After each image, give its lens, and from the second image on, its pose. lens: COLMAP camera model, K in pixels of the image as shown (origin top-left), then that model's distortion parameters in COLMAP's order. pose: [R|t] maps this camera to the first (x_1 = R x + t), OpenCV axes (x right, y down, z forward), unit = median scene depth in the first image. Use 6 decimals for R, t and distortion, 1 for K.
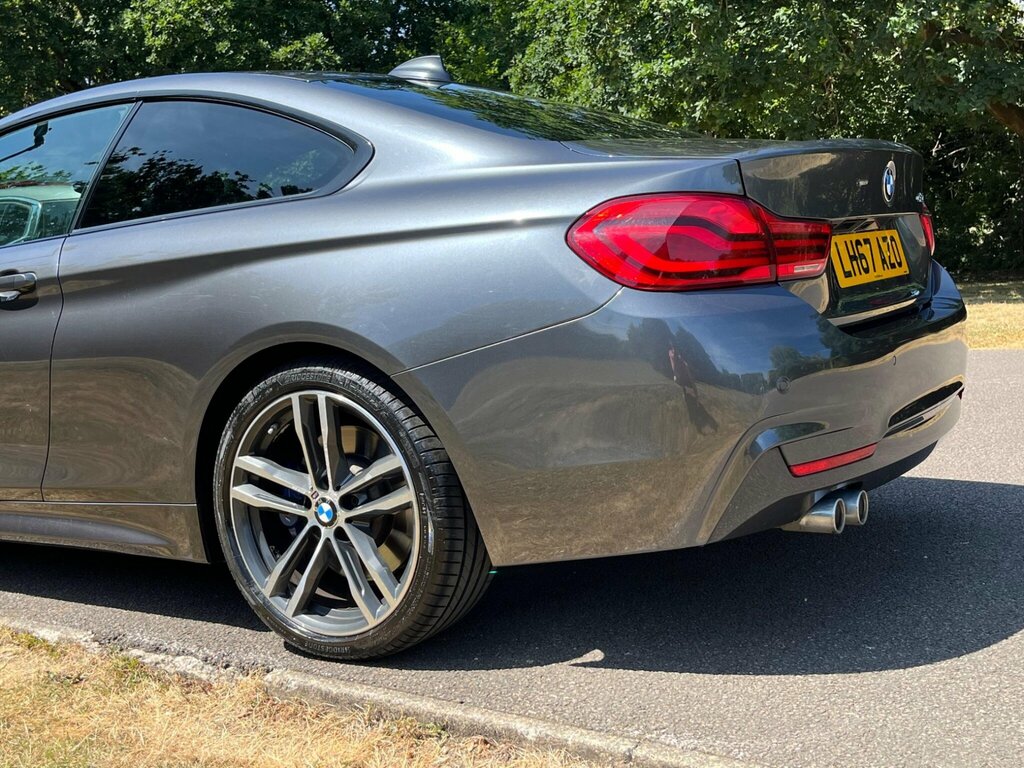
lens RADIAL K [[1160.6, 0, 460.4], [0, 1160.6, 381.4], [0, 0, 1]] dist [0.023727, 0.000000]
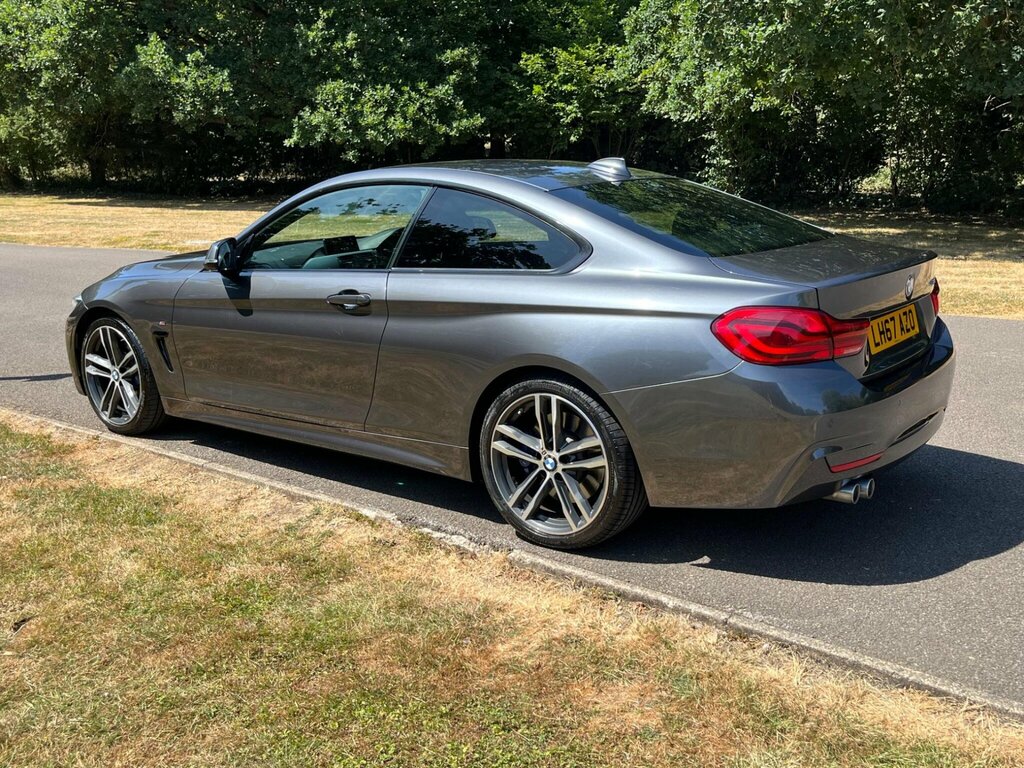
lens RADIAL K [[941.2, 0, 498.7], [0, 941.2, 389.4], [0, 0, 1]] dist [0.017511, 0.000000]
pose [[0.996366, 0.064998, -0.055044, -0.122905], [-0.057384, 0.989837, 0.130117, -0.171736], [0.062942, -0.126486, 0.989970, -0.362732]]
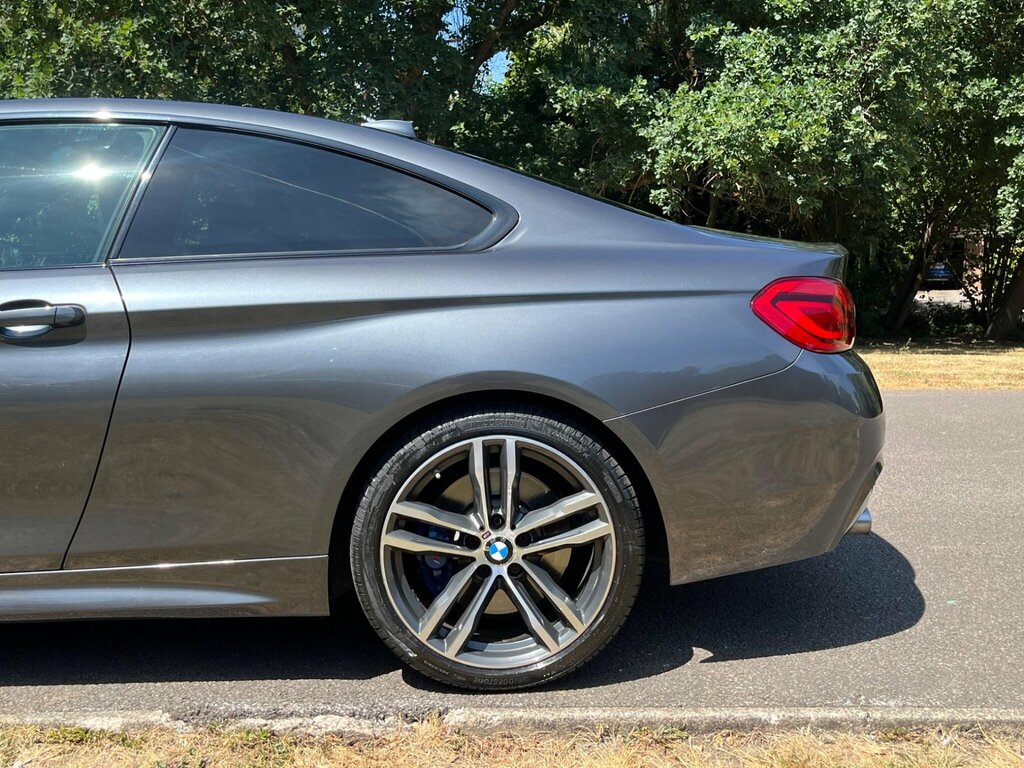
lens RADIAL K [[1040.1, 0, 490.1], [0, 1040.1, 388.6], [0, 0, 1]] dist [0.017874, 0.000000]
pose [[0.824364, 0.006069, 0.566028, -0.659314], [0.008256, 0.999707, -0.022743, -0.012981], [-0.566000, 0.023421, 0.824072, 0.225764]]
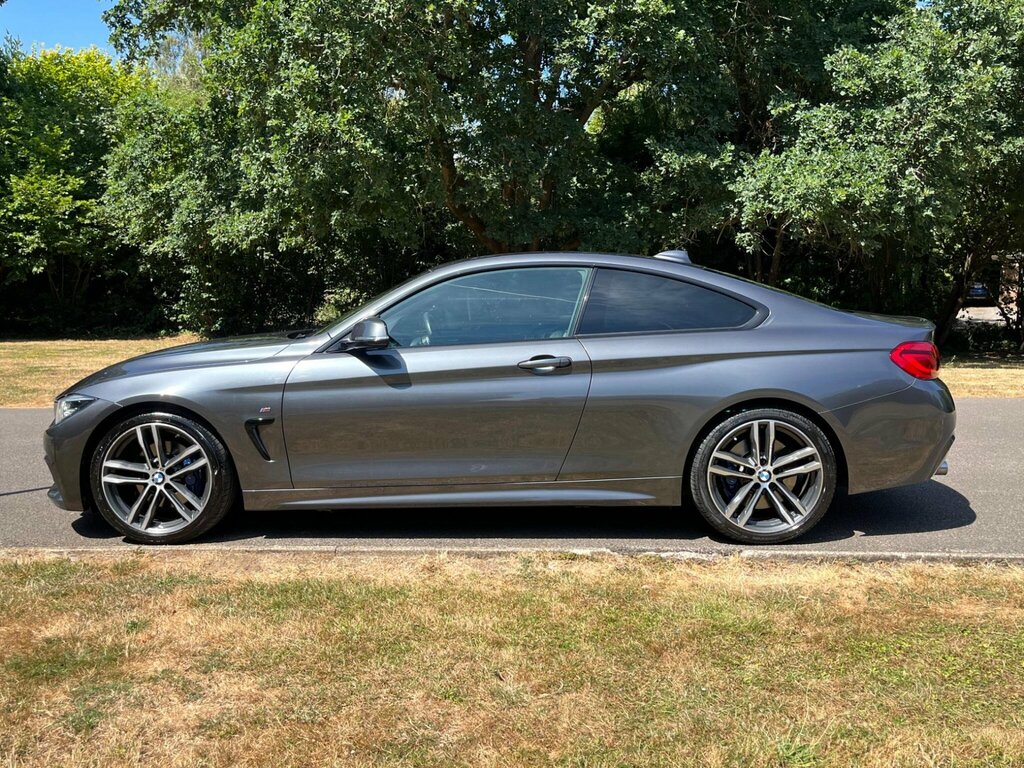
lens RADIAL K [[941.2, 0, 510.1], [0, 941.2, 374.1], [0, 0, 1]] dist [0.017511, 0.000000]
pose [[0.864532, 0.022959, 0.502052, -1.422668], [0.001049, 0.998871, -0.047485, 0.005595], [-0.502576, 0.041579, 0.863533, -0.292294]]
